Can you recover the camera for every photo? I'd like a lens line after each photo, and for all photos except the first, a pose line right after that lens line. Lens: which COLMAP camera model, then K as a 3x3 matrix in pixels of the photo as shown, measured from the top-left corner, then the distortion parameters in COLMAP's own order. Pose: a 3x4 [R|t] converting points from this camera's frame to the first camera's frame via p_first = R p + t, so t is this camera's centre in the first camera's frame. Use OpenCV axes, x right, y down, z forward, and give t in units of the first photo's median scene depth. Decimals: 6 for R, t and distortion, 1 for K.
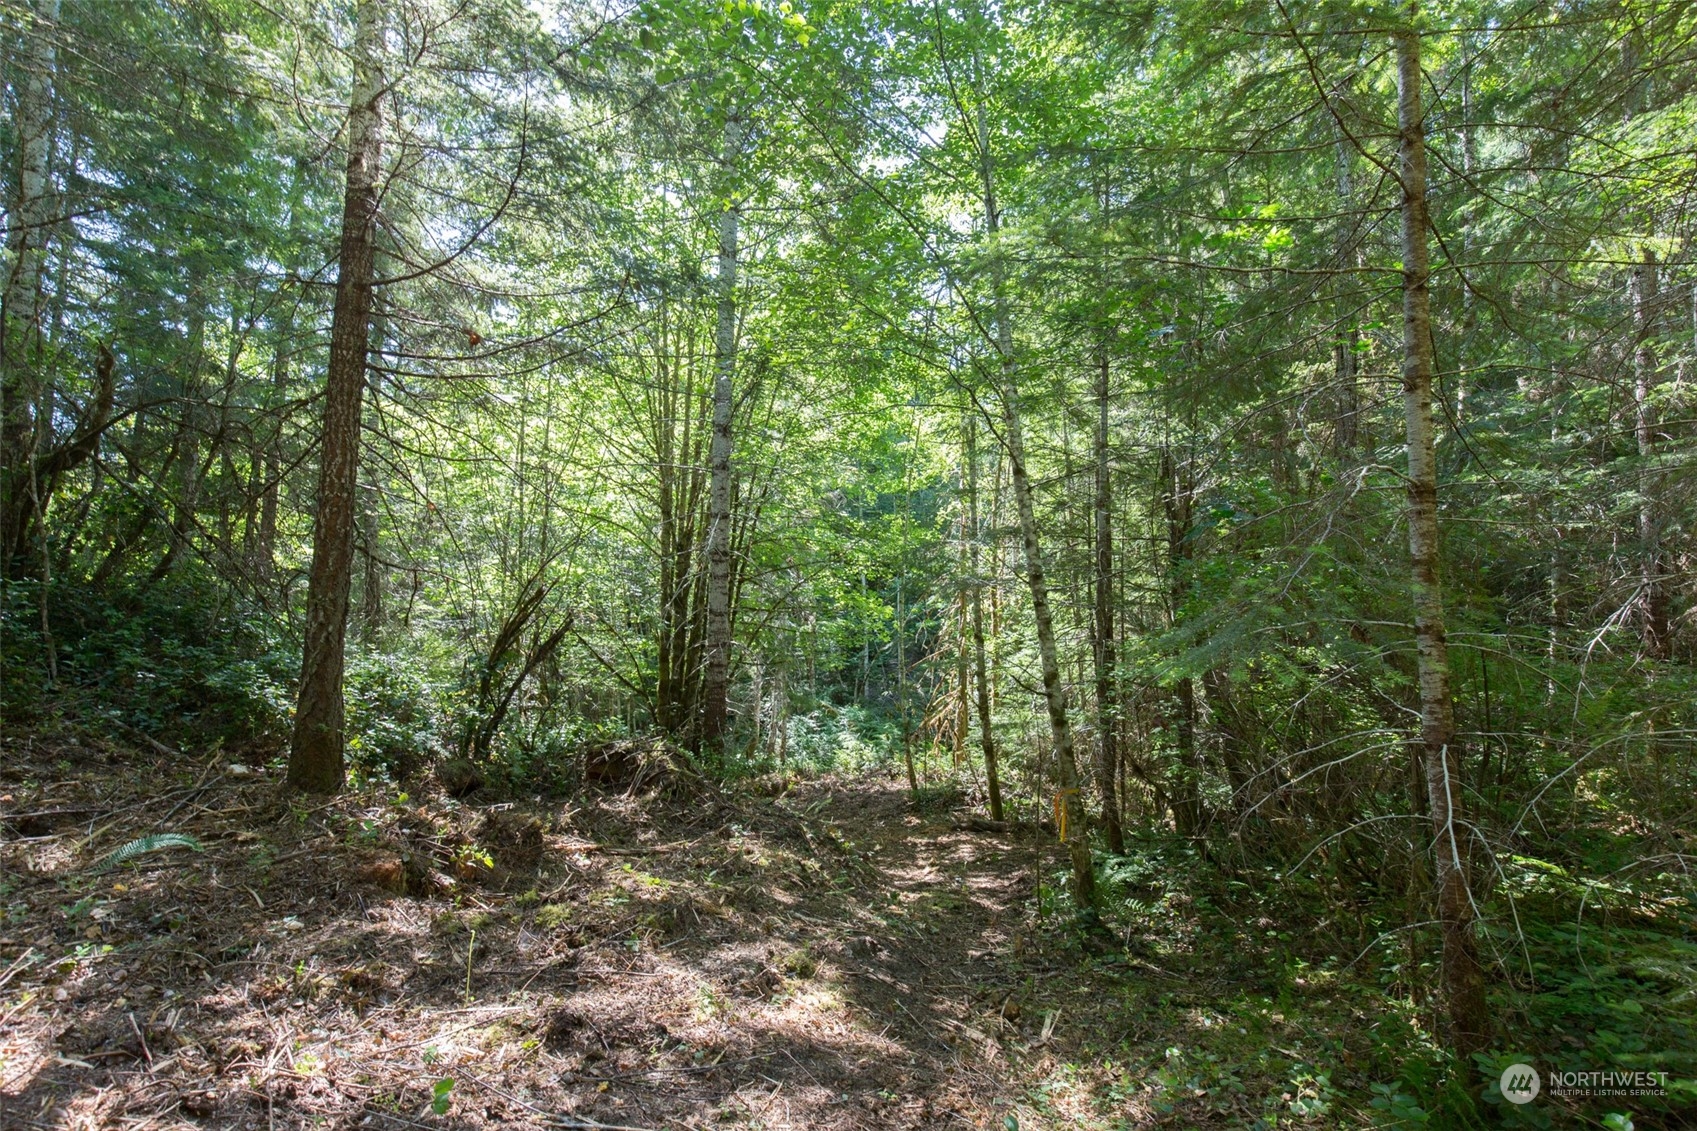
lens RADIAL K [[766.3, 0, 845.6], [0, 766.3, 549.6], [0, 0, 1]] dist [0.030555, -0.017903]
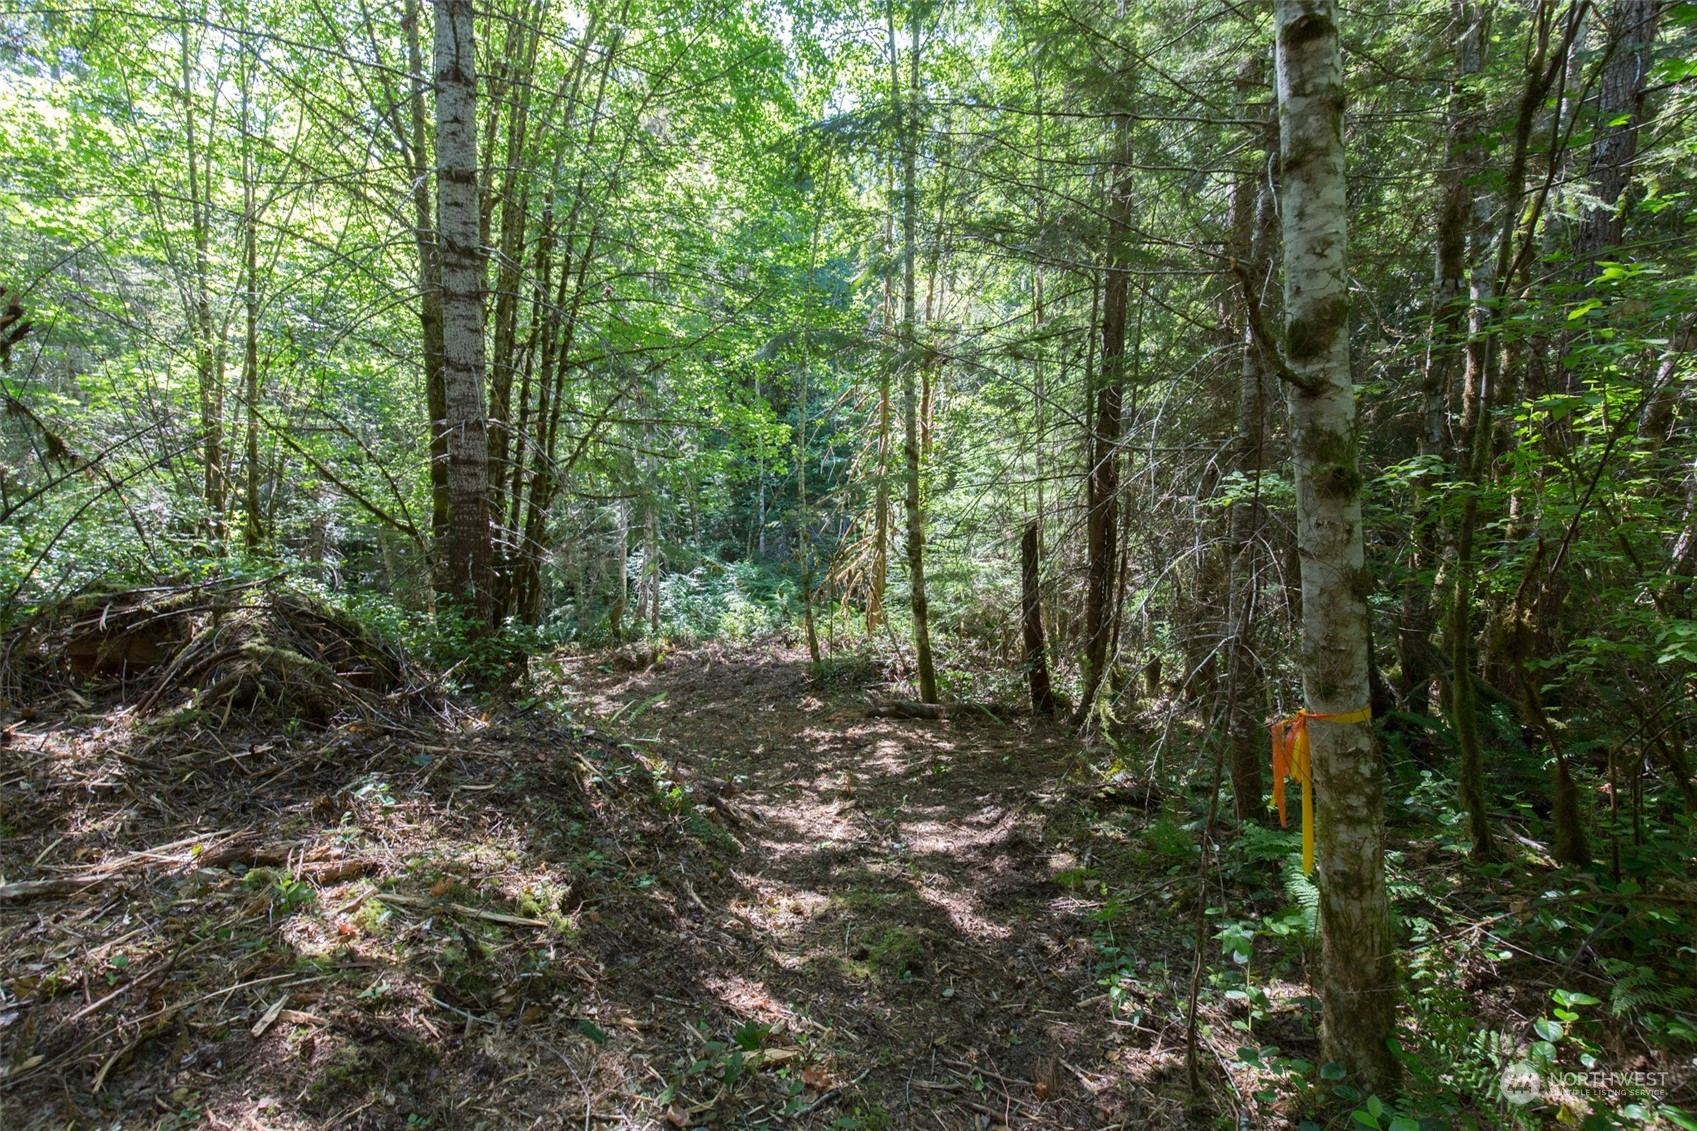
lens RADIAL K [[766.3, 0, 845.6], [0, 766.3, 549.6], [0, 0, 1]] dist [0.030555, -0.017903]
pose [[0.992289, 0.001878, 0.123935, 0.022615], [-0.022818, 0.985564, 0.167759, 0.069079], [-0.121831, -0.169293, 0.978007, 0.250201]]
